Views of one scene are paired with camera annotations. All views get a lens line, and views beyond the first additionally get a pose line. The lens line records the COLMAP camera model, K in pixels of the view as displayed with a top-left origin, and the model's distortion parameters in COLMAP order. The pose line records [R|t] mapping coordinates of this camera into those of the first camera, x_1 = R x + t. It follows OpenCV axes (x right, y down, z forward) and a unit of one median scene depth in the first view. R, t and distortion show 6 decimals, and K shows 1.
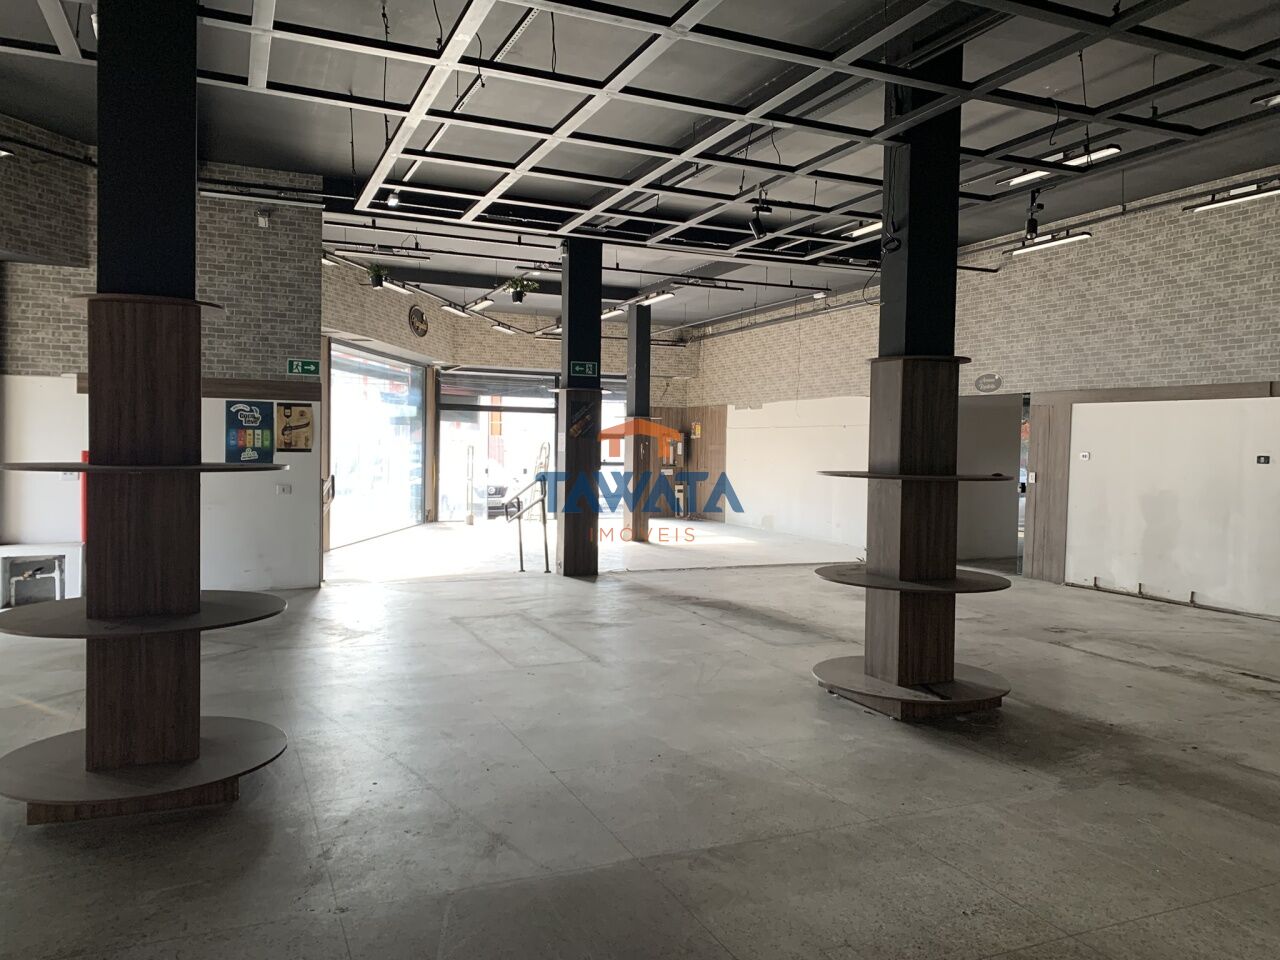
lens RADIAL K [[970.0, 0, 645.4], [0, 970.0, 469.4], [0, 0, 1]] dist [0.045318, -0.040481]
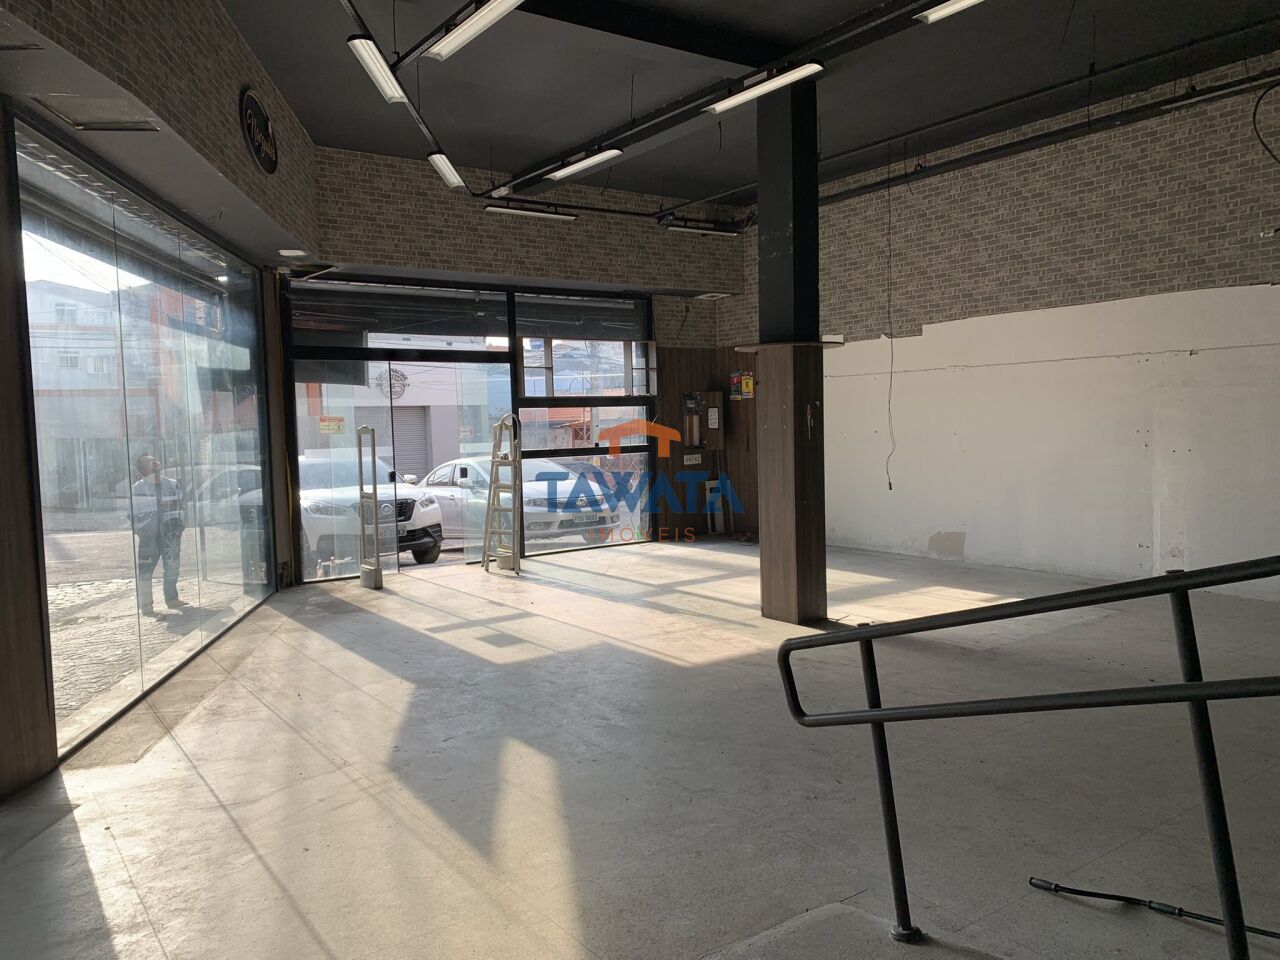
lens RADIAL K [[970.0, 0, 629.4], [0, 970.0, 488.5], [0, 0, 1]] dist [0.045318, -0.040481]
pose [[0.979812, -0.059354, 0.190908, -0.270717], [0.050609, 0.997448, 0.050366, -0.023388], [-0.193410, -0.039688, 0.980315, 0.907531]]
